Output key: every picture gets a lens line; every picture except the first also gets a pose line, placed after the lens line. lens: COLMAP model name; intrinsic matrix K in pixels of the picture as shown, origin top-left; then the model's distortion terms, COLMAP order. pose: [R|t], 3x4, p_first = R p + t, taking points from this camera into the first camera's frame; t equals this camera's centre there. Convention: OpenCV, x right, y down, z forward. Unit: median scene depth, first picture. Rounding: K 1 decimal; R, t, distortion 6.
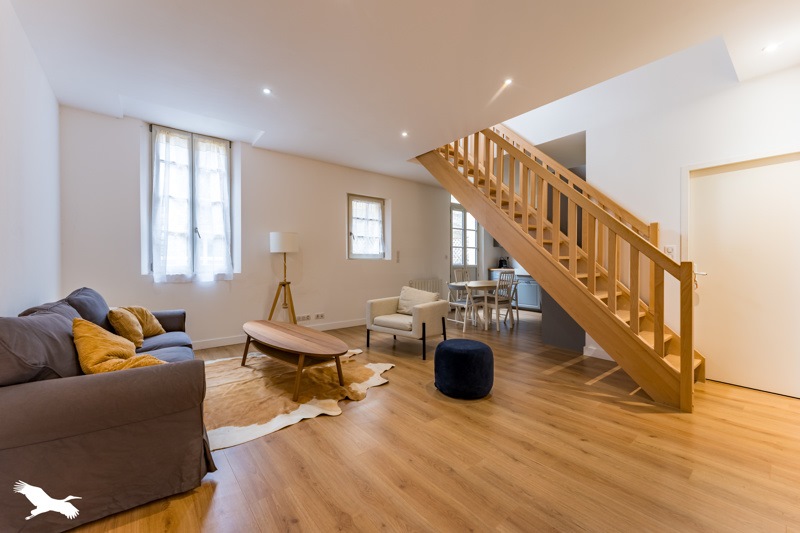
lens RADIAL K [[319.0, 0, 396.9], [0, 319.0, 262.3], [0, 0, 1]] dist [0.001917, 0.000041]
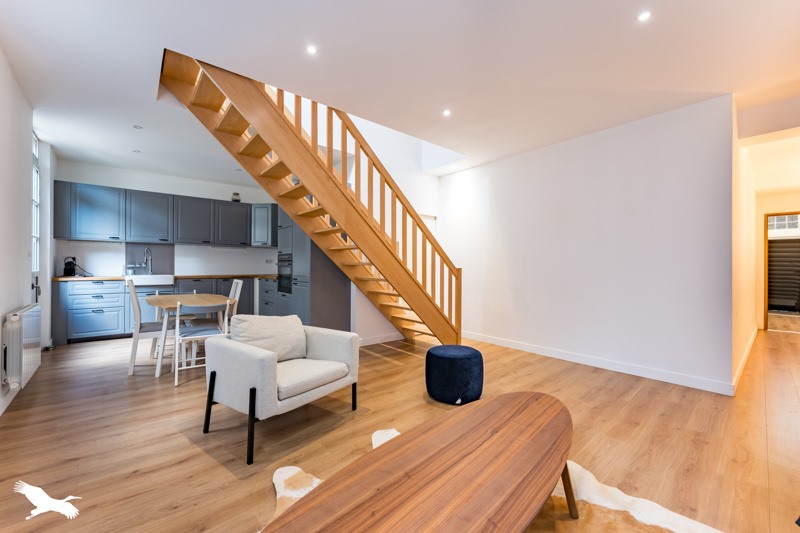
lens RADIAL K [[319.0, 0, 396.9], [0, 319.0, 262.3], [0, 0, 1]] dist [0.001917, 0.000041]
pose [[-0.040871, 0.017559, 0.999010, -1.196798], [-0.011853, 0.999767, -0.018058, -0.002238], [-0.999094, -0.012580, -0.040653, 1.826281]]
